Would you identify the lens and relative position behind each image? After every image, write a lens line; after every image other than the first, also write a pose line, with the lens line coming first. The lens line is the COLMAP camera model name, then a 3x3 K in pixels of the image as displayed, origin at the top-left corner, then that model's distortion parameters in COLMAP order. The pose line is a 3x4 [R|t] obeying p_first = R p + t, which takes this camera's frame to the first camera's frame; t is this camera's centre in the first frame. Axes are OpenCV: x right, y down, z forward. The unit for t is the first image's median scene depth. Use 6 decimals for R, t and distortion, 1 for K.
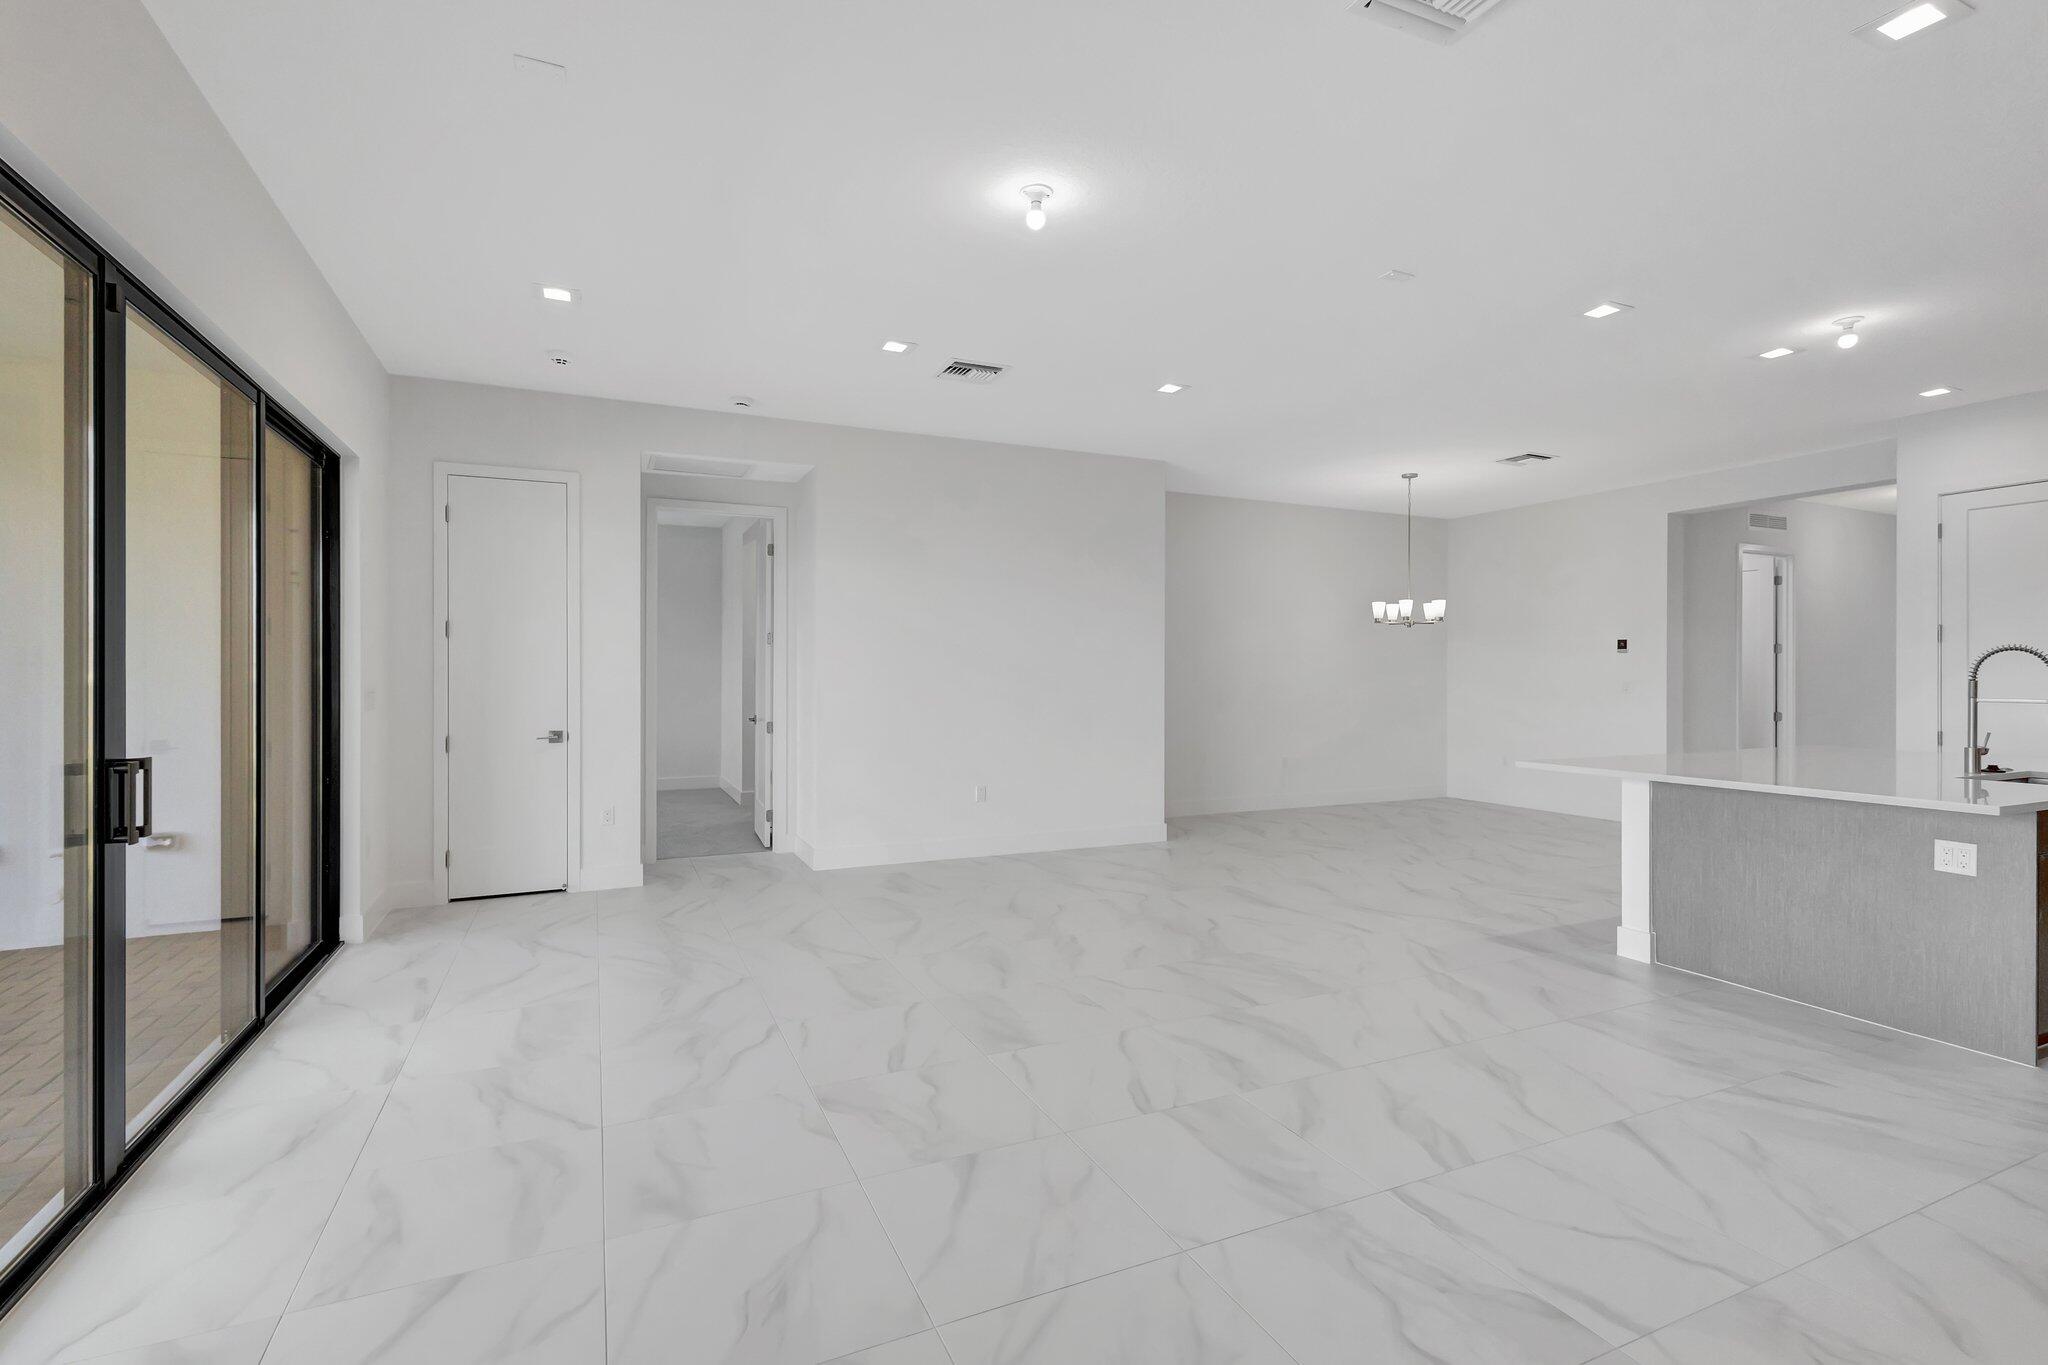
lens RADIAL K [[938.5, 0, 1024.0], [0, 938.5, 682.5], [0, 0, 1]] dist [-0.001046, -0.000813]
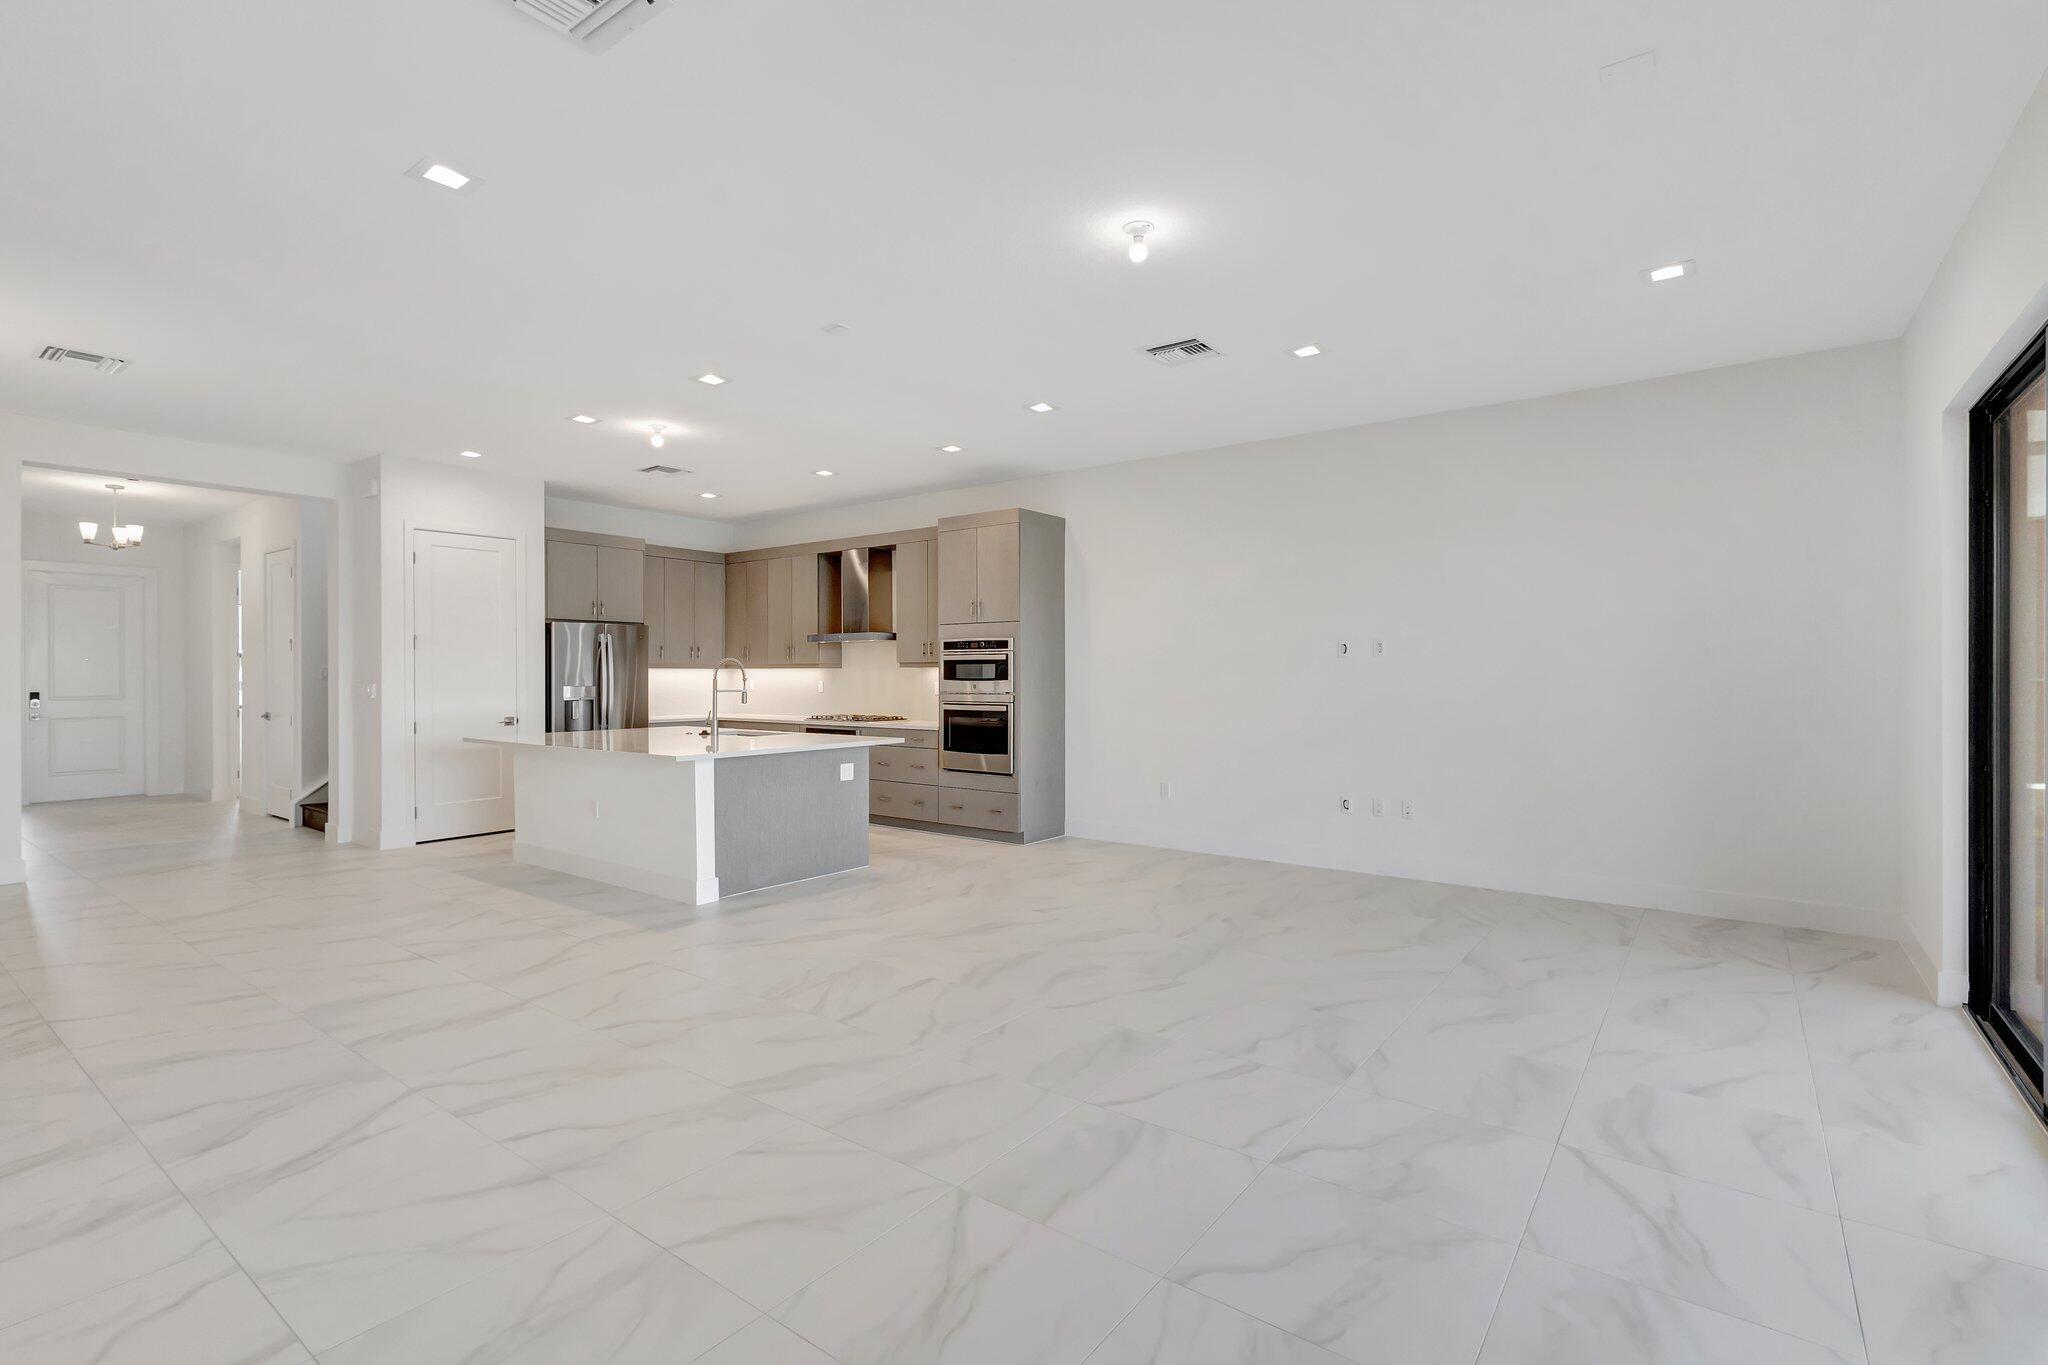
lens RADIAL K [[938.5, 0, 1024.0], [0, 938.5, 682.5], [0, 0, 1]] dist [-0.001046, -0.000813]
pose [[-0.474609, -0.008346, 0.880157, -0.884174], [0.009820, 0.999843, 0.014776, -0.019418], [-0.880142, 0.015657, -0.474452, 1.650402]]
